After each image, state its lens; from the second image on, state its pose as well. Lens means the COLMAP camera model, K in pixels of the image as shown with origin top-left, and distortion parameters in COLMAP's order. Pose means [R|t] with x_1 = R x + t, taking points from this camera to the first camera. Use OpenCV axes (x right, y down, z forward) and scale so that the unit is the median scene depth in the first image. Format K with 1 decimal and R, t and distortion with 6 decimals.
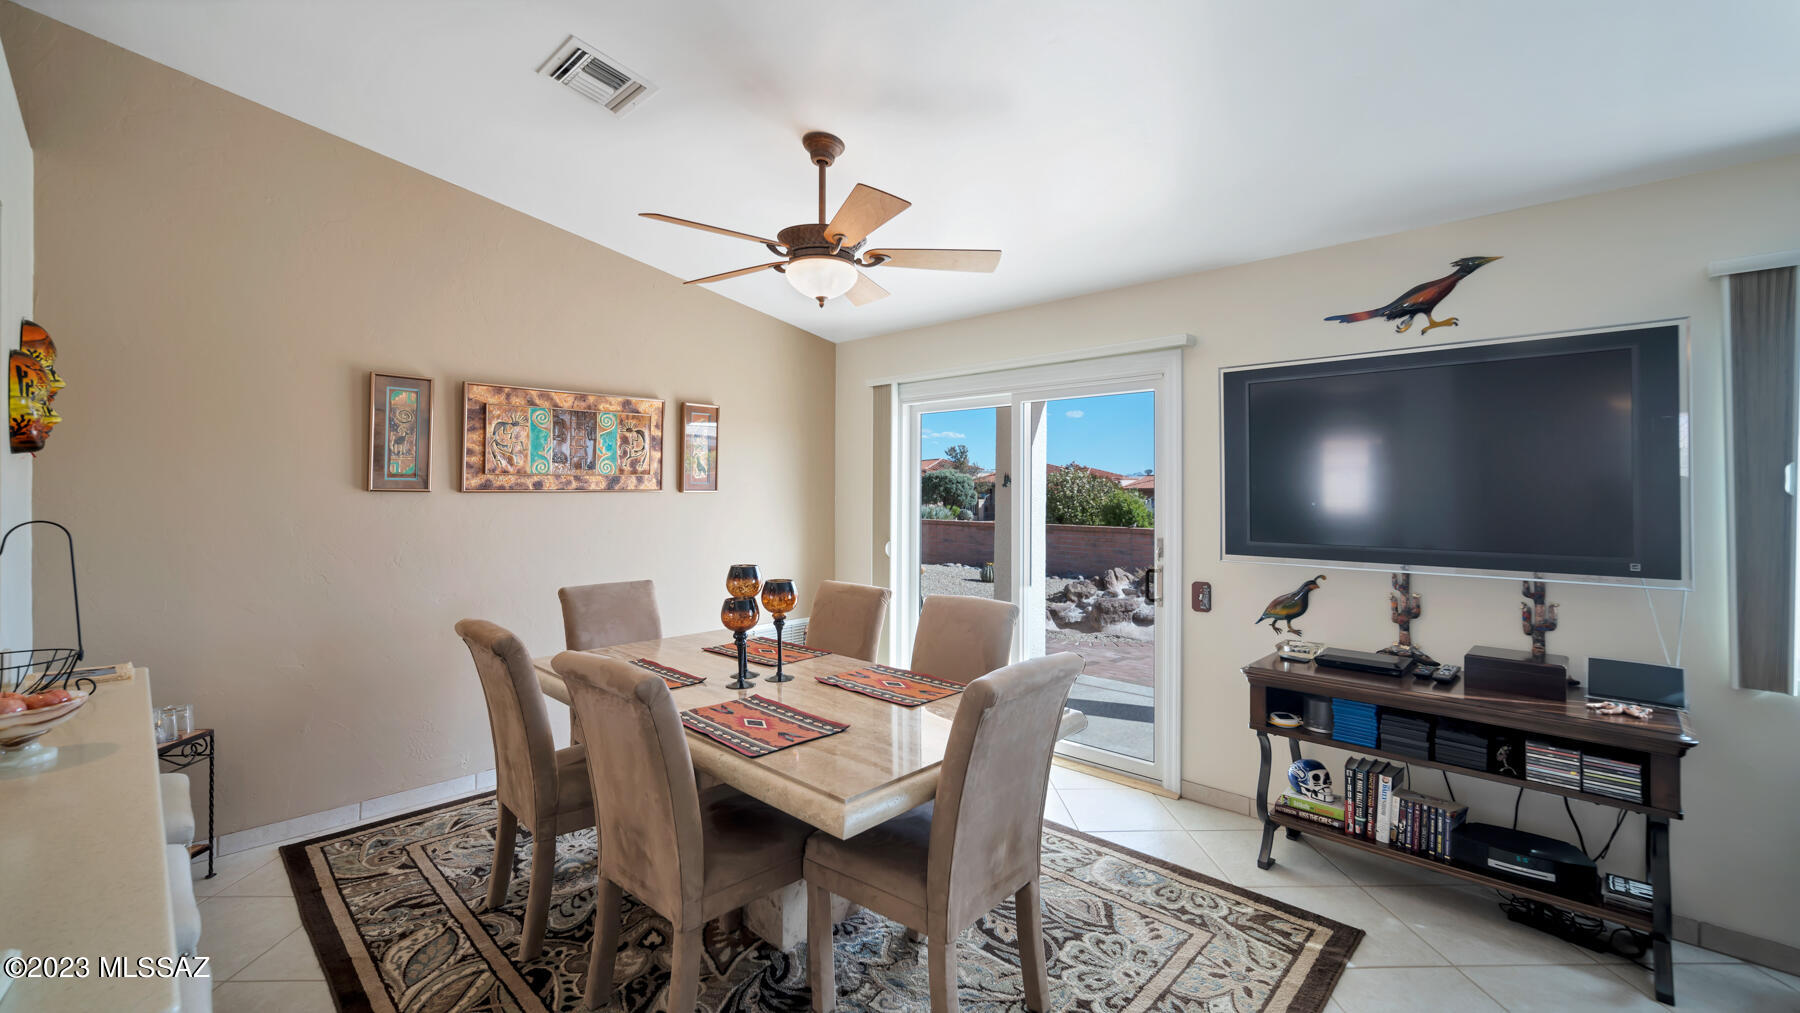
lens RADIAL K [[751.0, 0, 889.1], [0, 751.0, 490.7], [0, 0, 1]] dist [-0.014017, 0.000007]
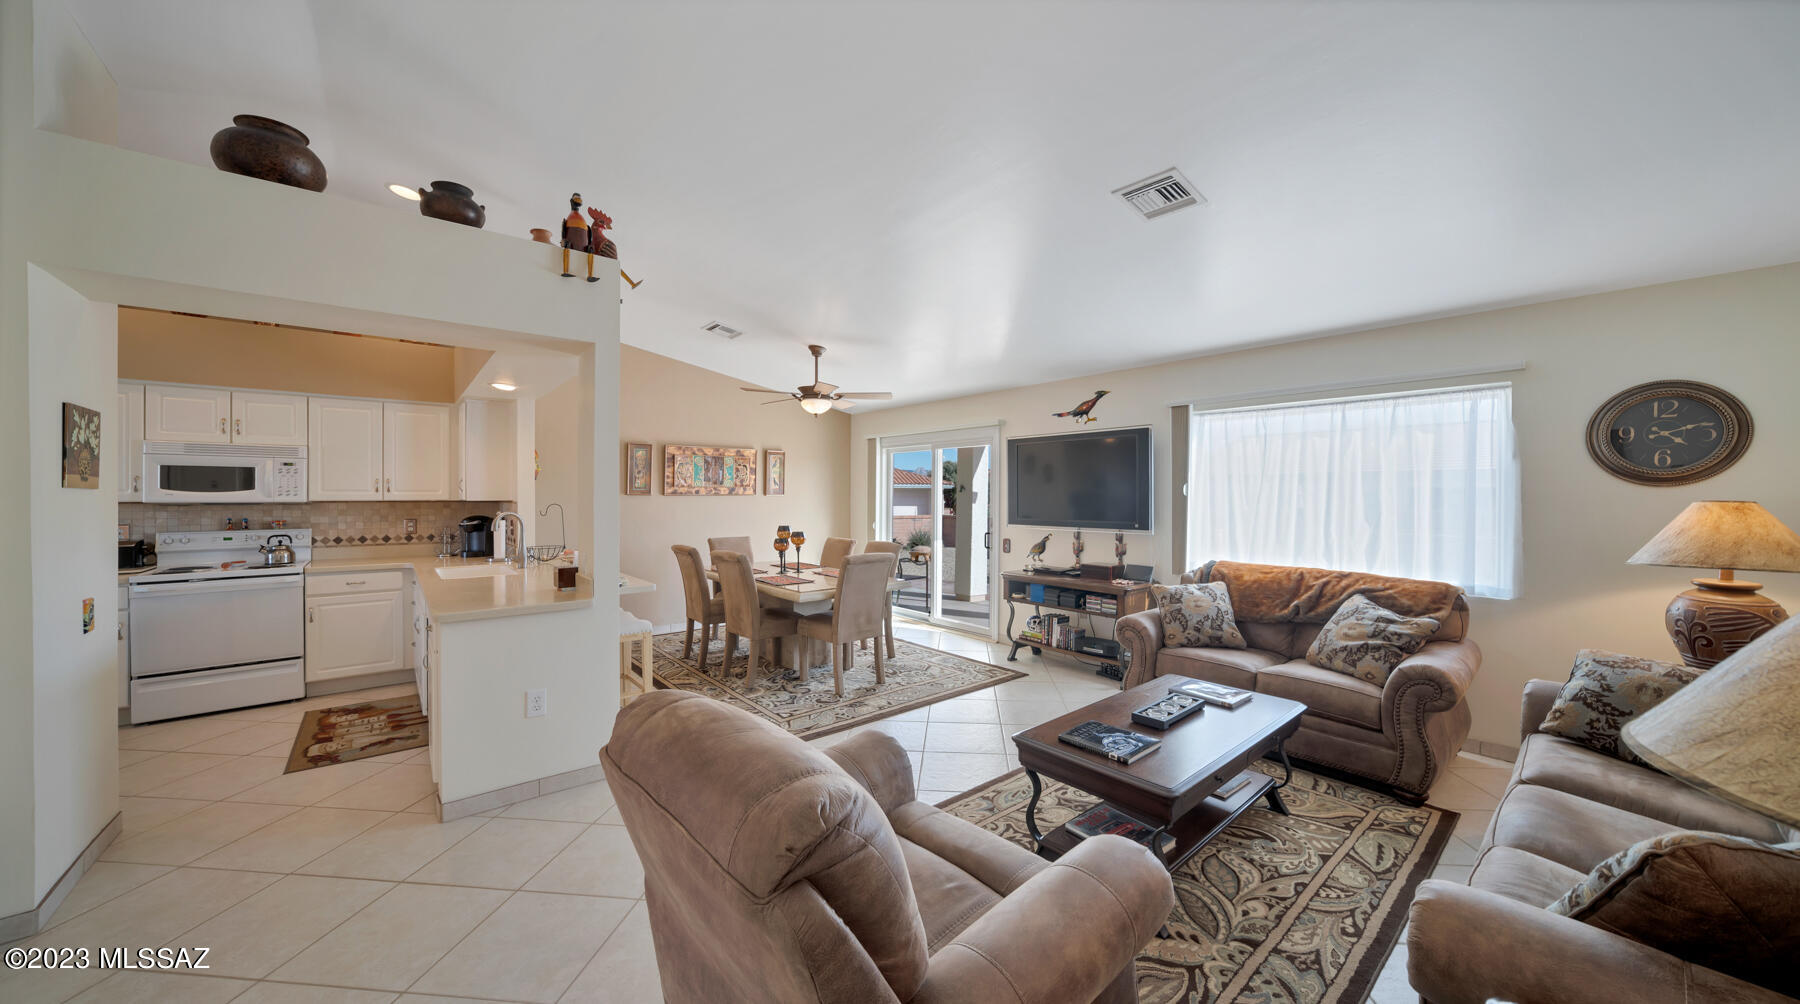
lens RADIAL K [[637.2, 0, 906.0], [0, 637.2, 497.9], [0, 0, 1]] dist [-0.020025, -0.000064]
pose [[0.996032, 0.000122, -0.088996, 0.358955], [0.000098, 0.999997, 0.002477, 0.005778], [0.088996, -0.002476, 0.996029, -0.949972]]
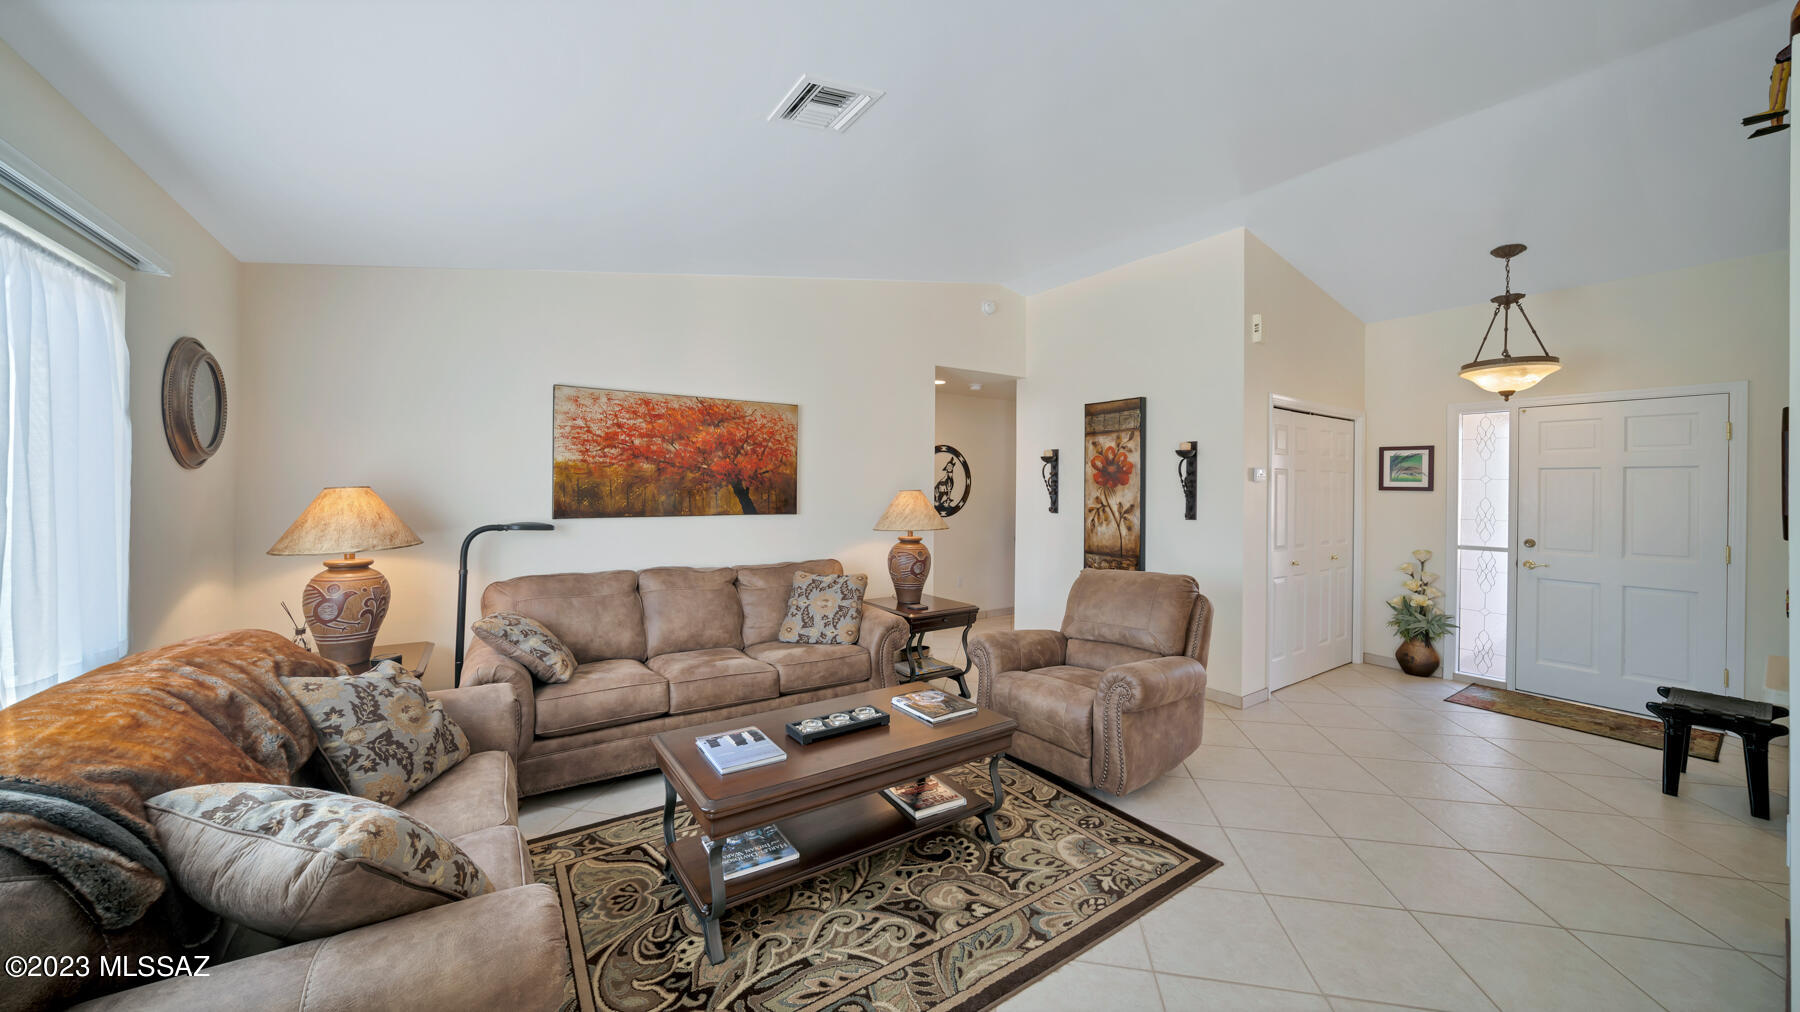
lens RADIAL K [[627.5, 0, 895.8], [0, 627.5, 486.3], [0, 0, 1]] dist [-0.017692, 0.001985]
pose [[-0.979121, -0.013862, 0.202807, 0.422215], [-0.014321, 0.999897, -0.000800, 0.002769], [-0.202775, -0.003687, -0.979218, 0.838599]]
